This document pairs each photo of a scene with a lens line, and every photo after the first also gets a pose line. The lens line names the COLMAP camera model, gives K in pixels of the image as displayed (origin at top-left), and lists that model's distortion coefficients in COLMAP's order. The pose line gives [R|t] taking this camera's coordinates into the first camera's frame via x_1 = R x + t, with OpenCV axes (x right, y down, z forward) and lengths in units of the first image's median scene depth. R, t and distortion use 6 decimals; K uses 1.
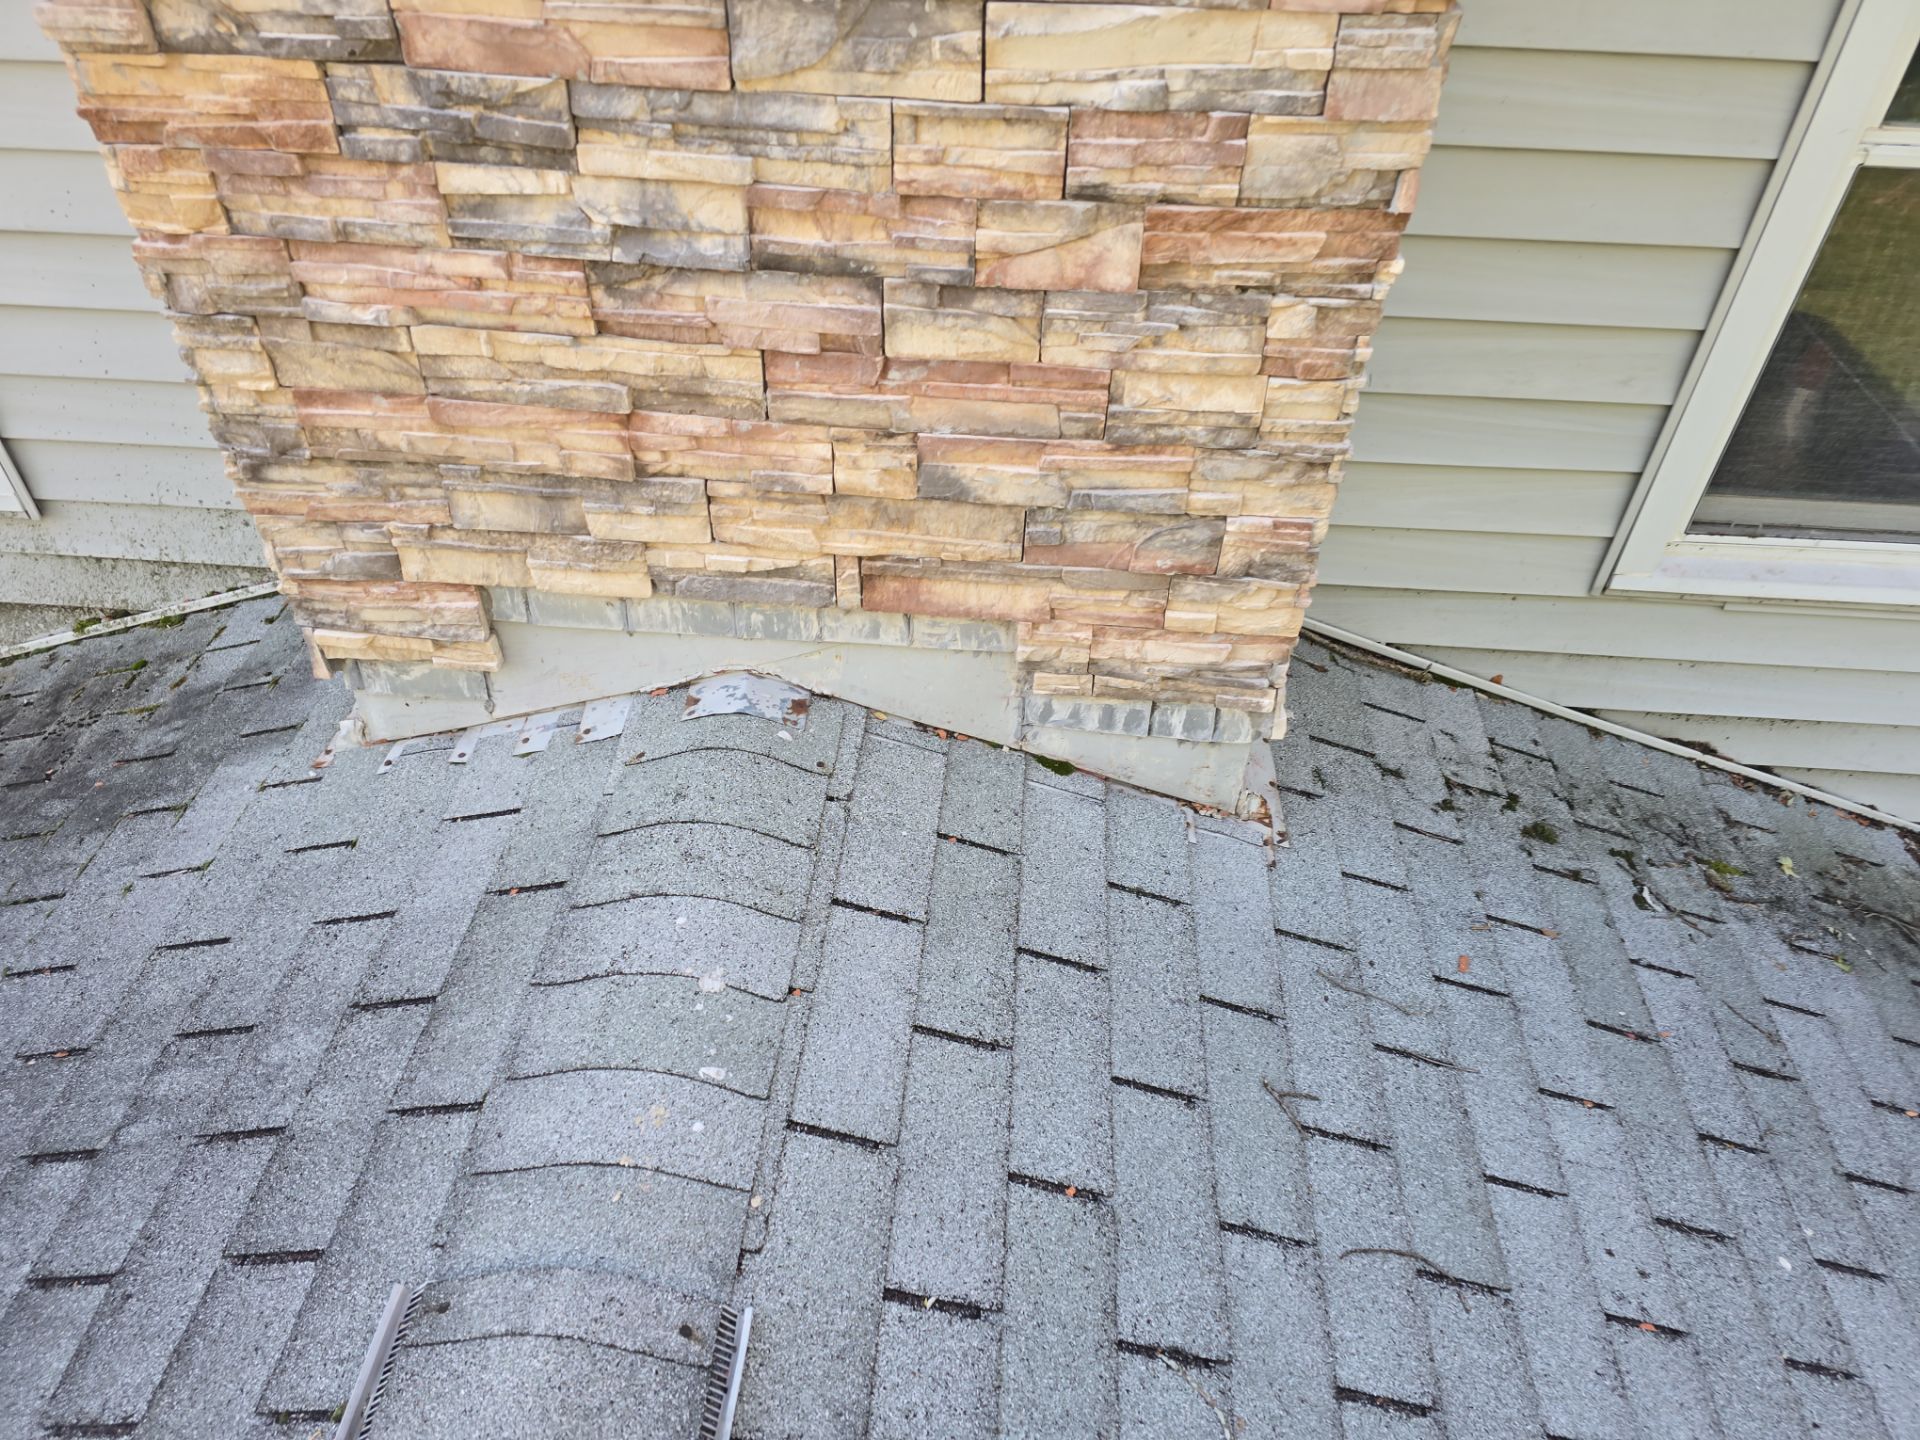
lens RADIAL K [[1297.0, 0, 965.4], [0, 1297.0, 724.2], [0, 0, 1]] dist [0.064530, -0.048200]
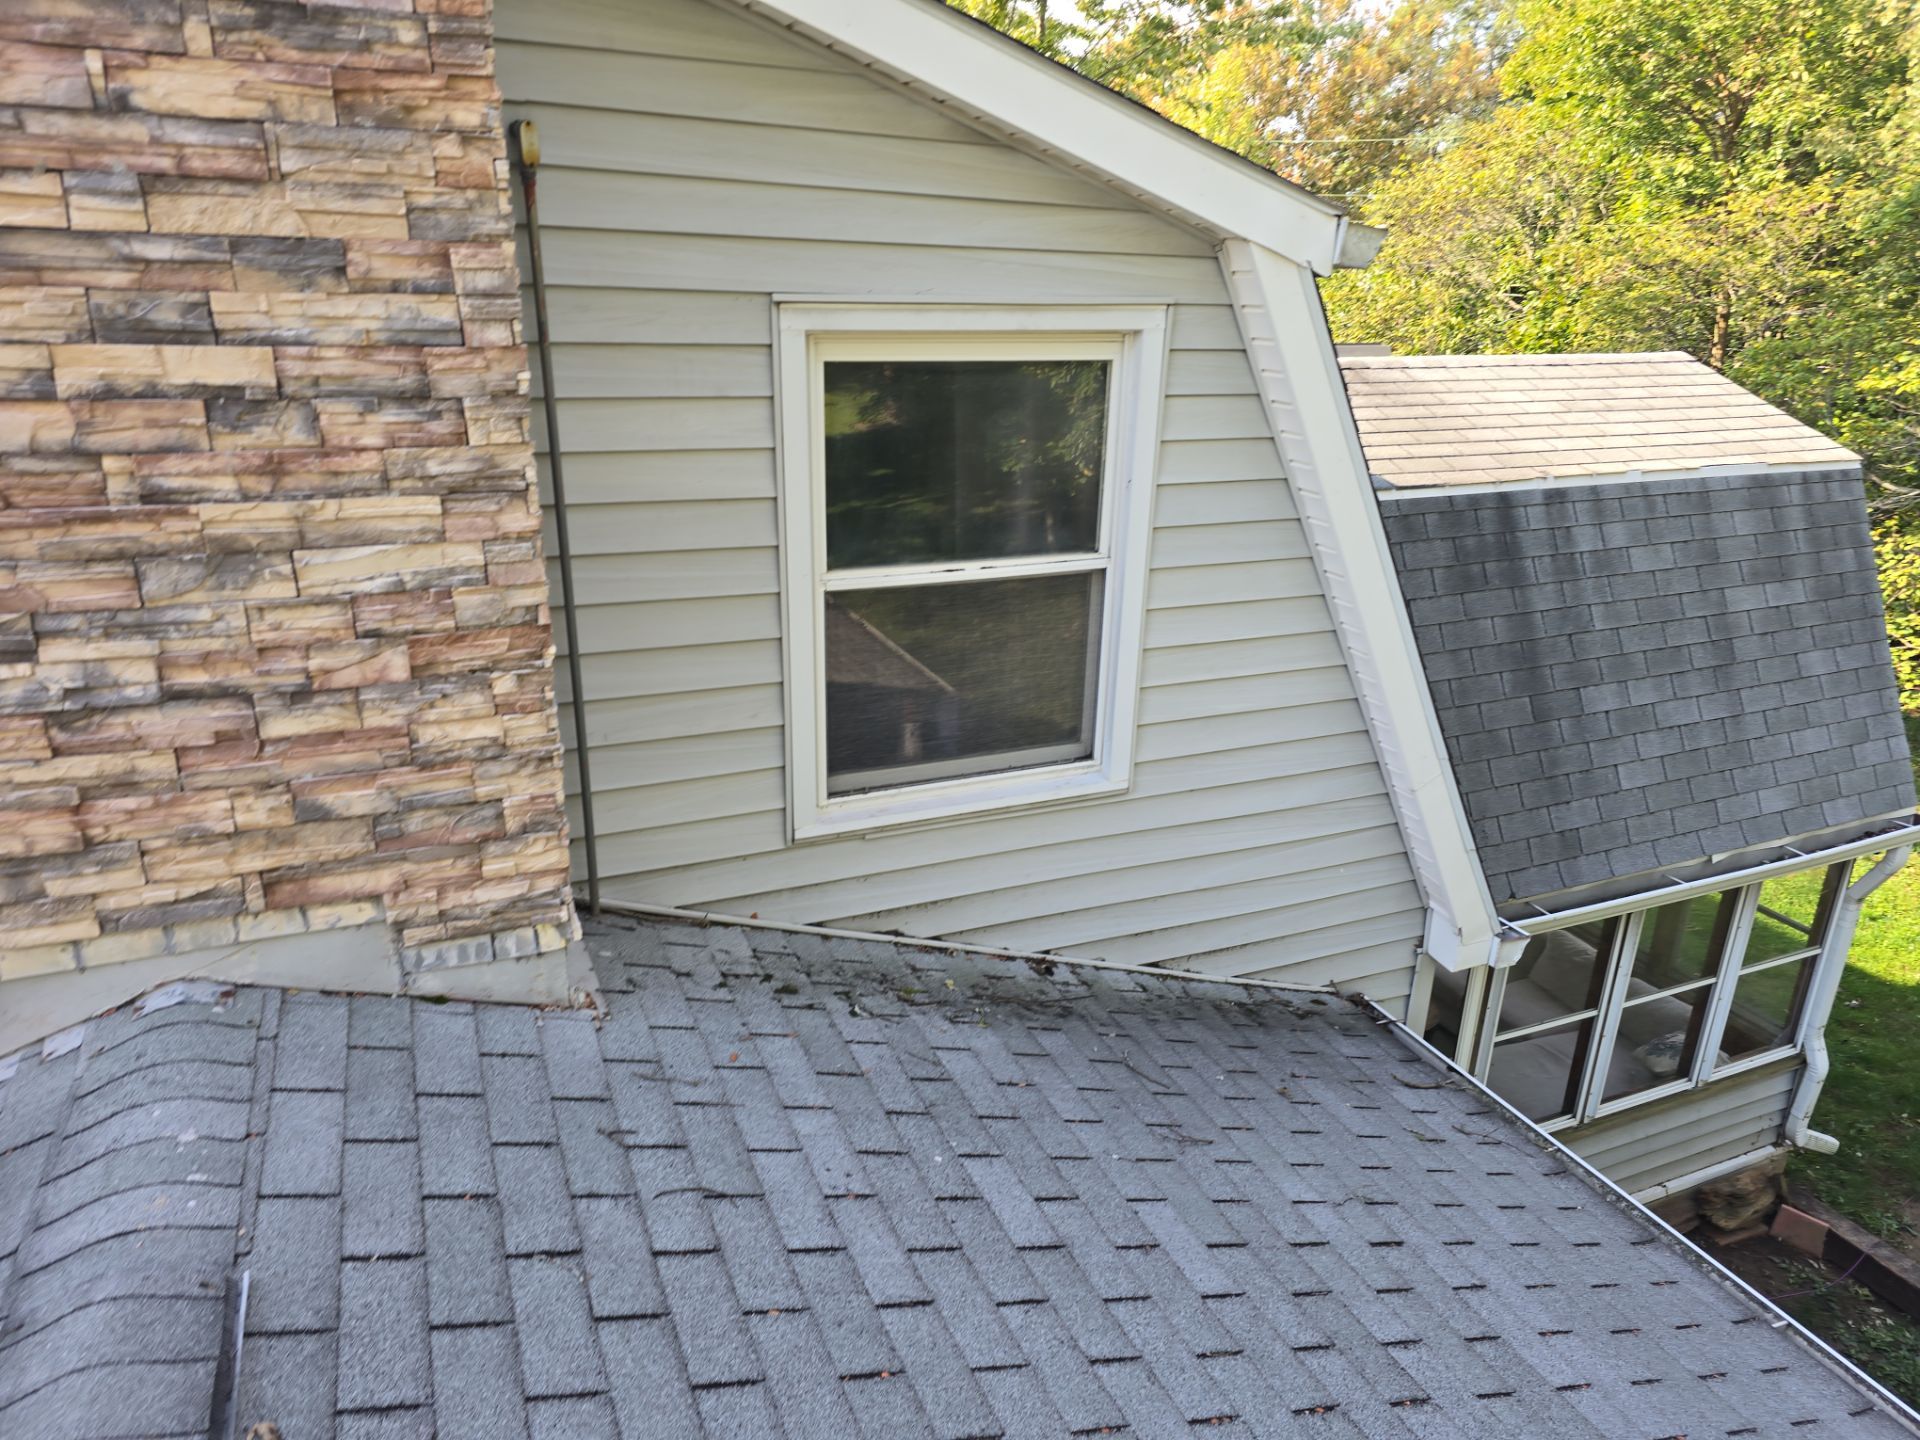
lens RADIAL K [[1297.0, 0, 972.1], [0, 1297.0, 728.9], [0, 0, 1]] dist [0.064530, -0.048200]
pose [[0.889213, -0.156240, 0.429987, 0.024577], [0.300127, 0.908582, -0.290520, 0.436451], [-0.345288, 0.387385, 0.854815, -0.713148]]
